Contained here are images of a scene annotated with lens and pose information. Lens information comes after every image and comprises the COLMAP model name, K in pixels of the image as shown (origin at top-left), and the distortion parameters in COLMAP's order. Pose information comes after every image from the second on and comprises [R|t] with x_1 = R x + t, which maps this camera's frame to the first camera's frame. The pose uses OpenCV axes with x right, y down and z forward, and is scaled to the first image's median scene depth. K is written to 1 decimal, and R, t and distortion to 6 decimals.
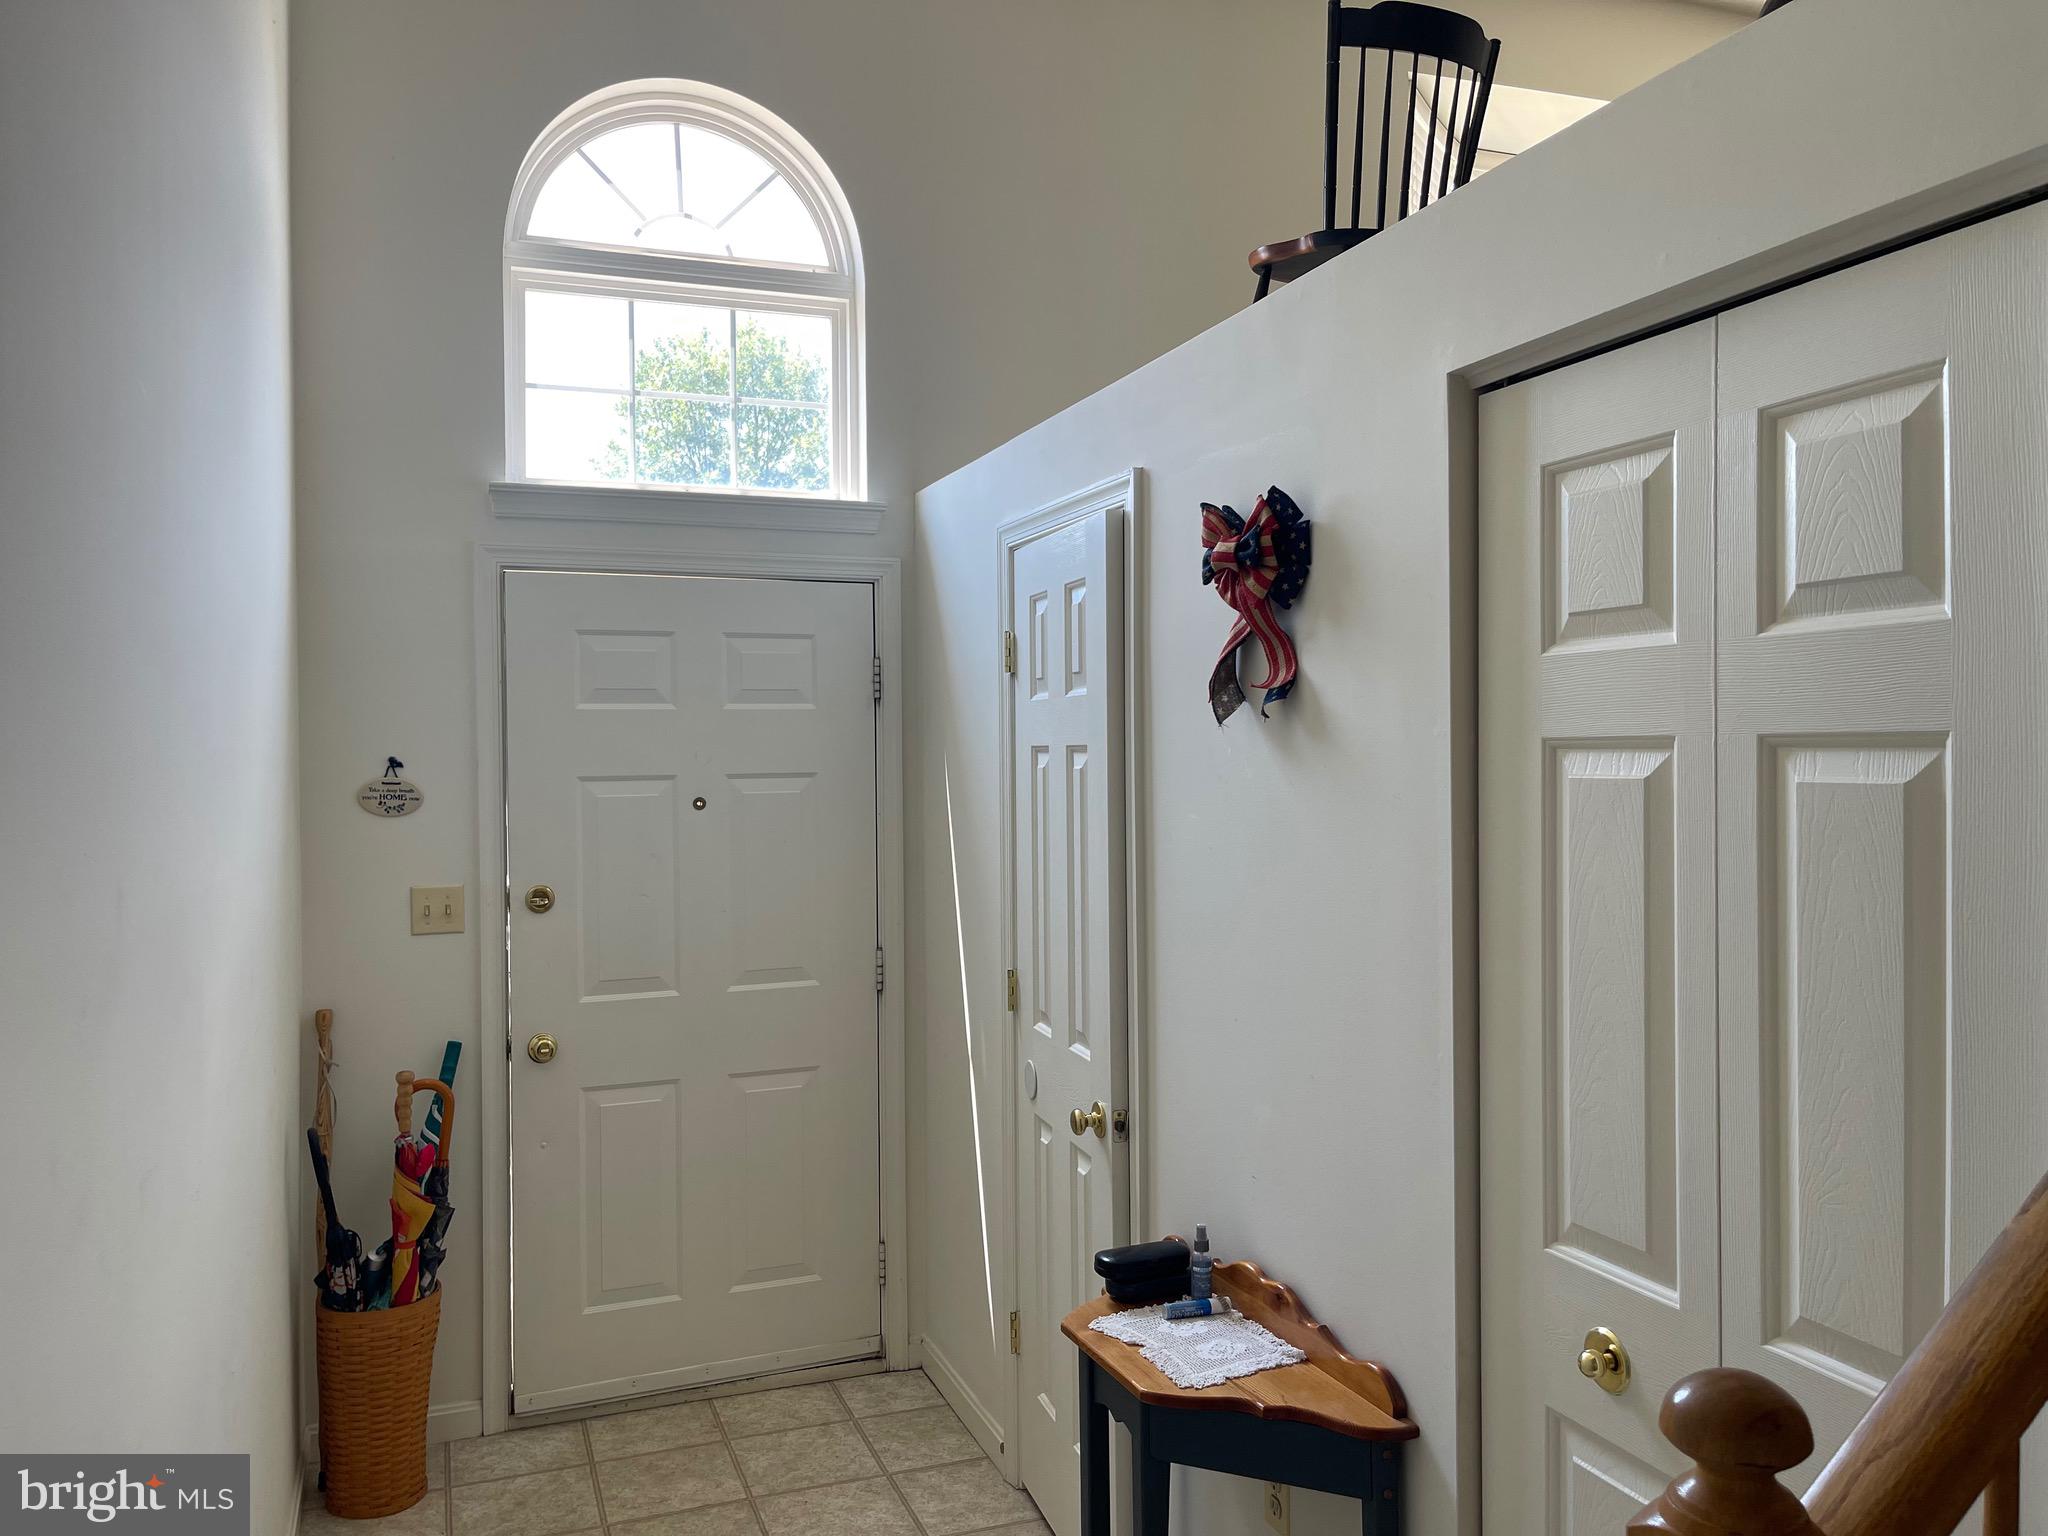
lens RADIAL K [[1538.2, 0, 1004.4], [0, 1538.2, 746.5], [0, 0, 1]] dist [0.049415, -0.064283]
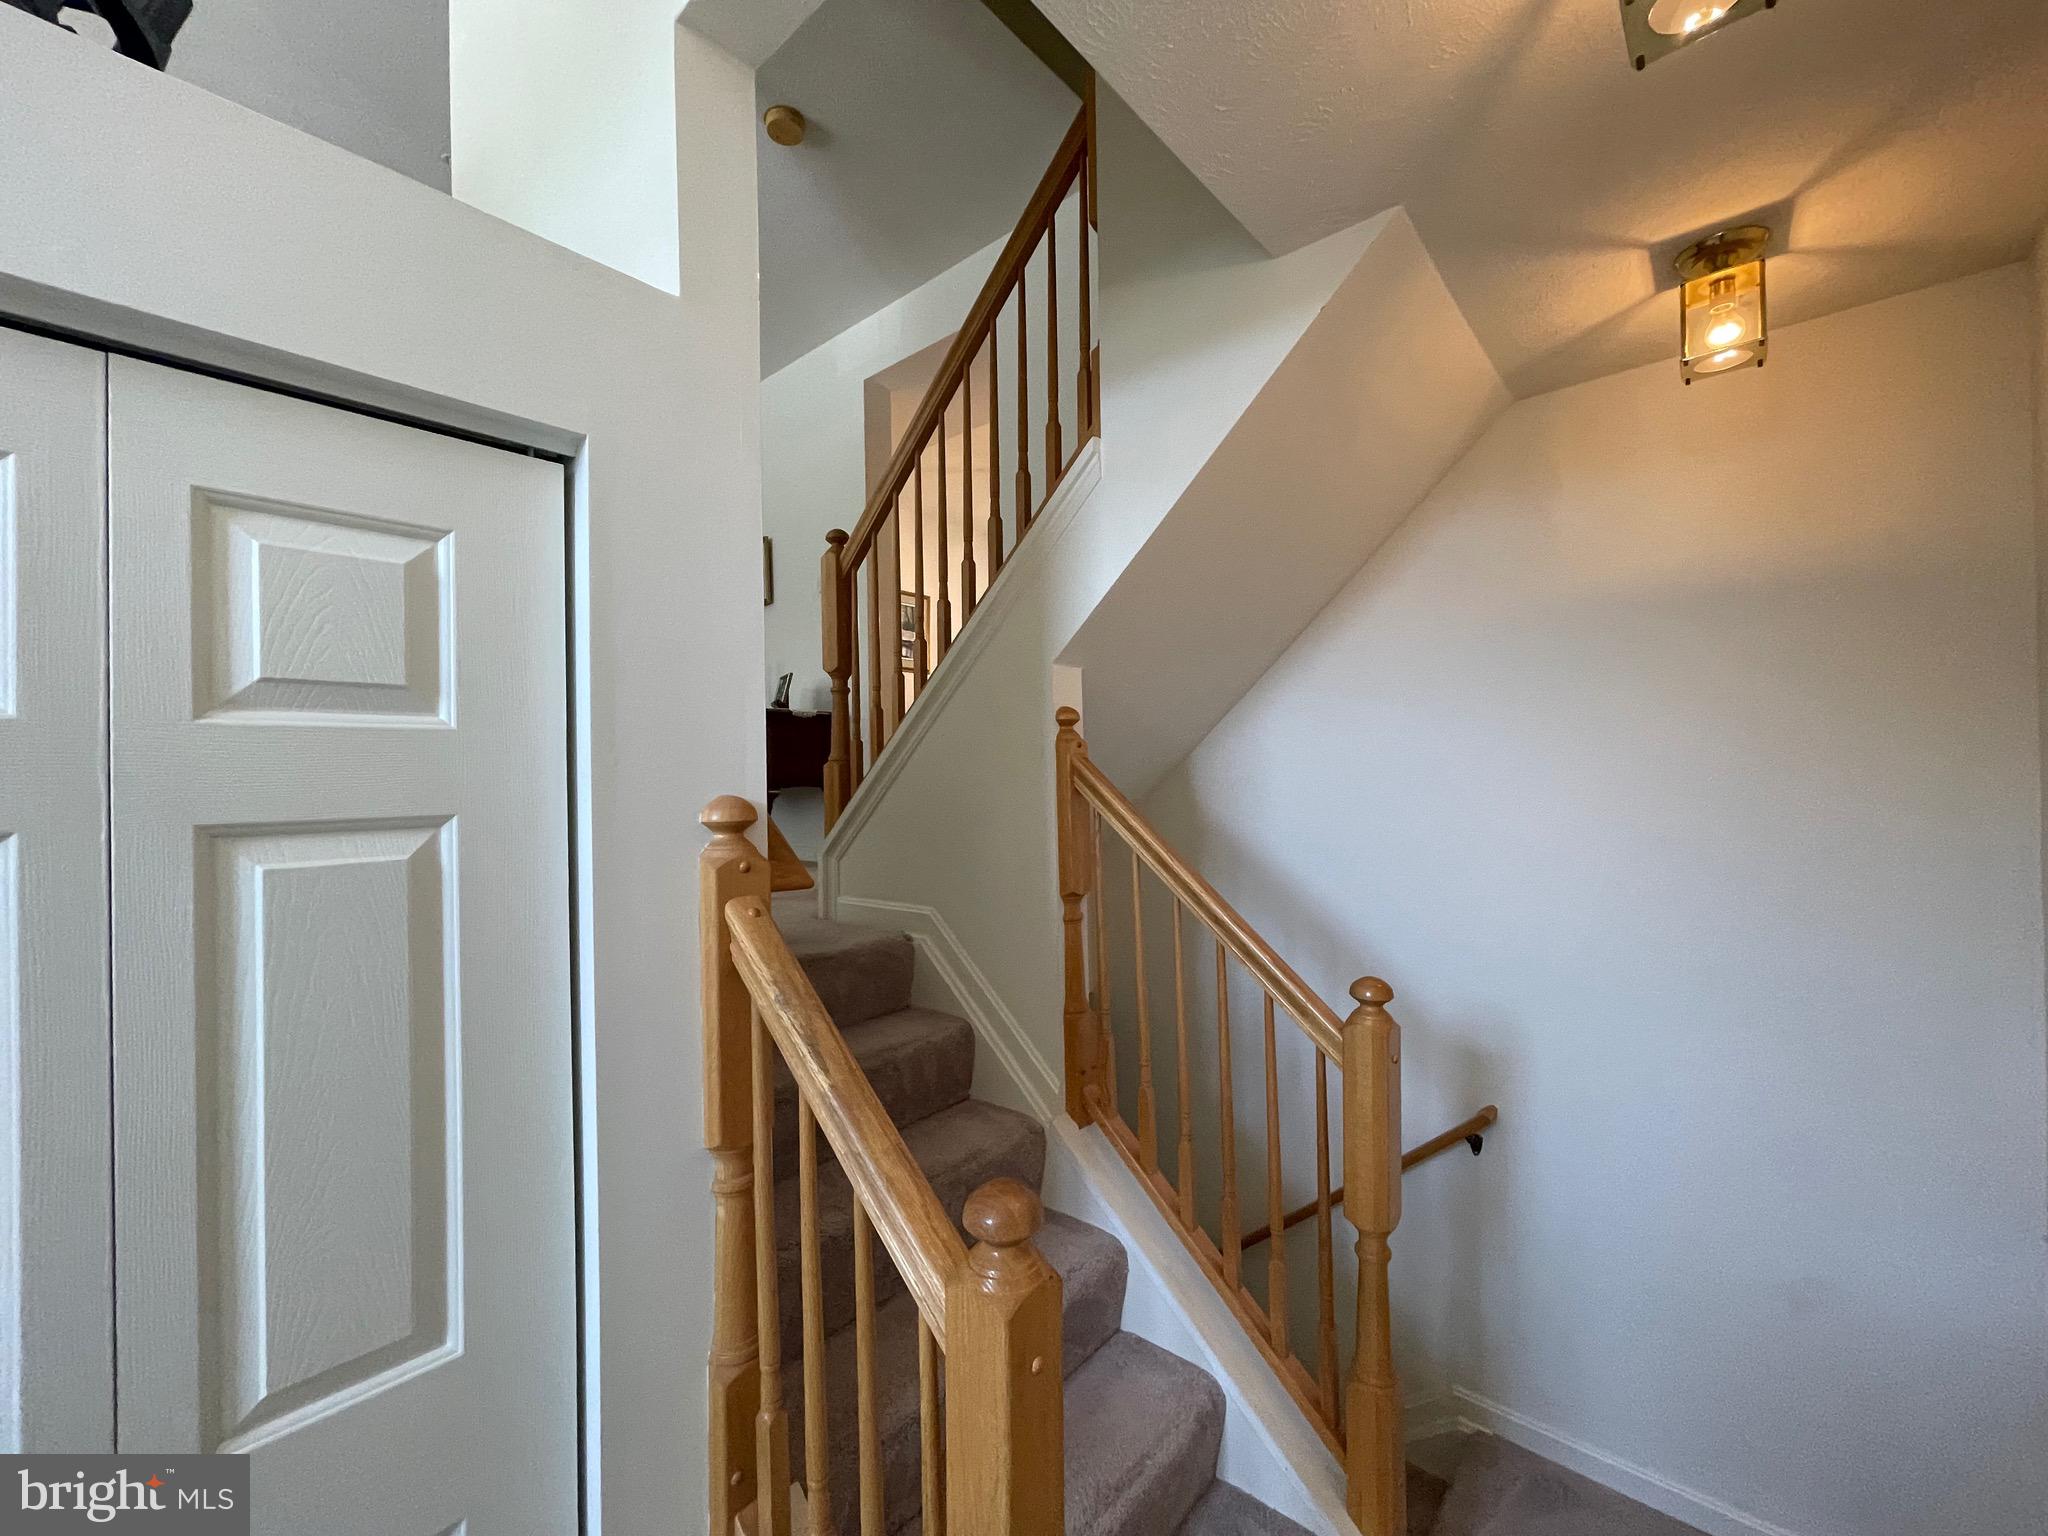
lens RADIAL K [[822.1, 0, 1022.3], [0, 822.1, 784.0], [0, 0, 1]] dist [-0.003364, 0.001102]
pose [[-0.479153, 0.028161, 0.877280, -0.103344], [0.035094, 0.999301, -0.012910, -0.004619], [-0.877030, 0.024601, -0.479806, 0.415958]]
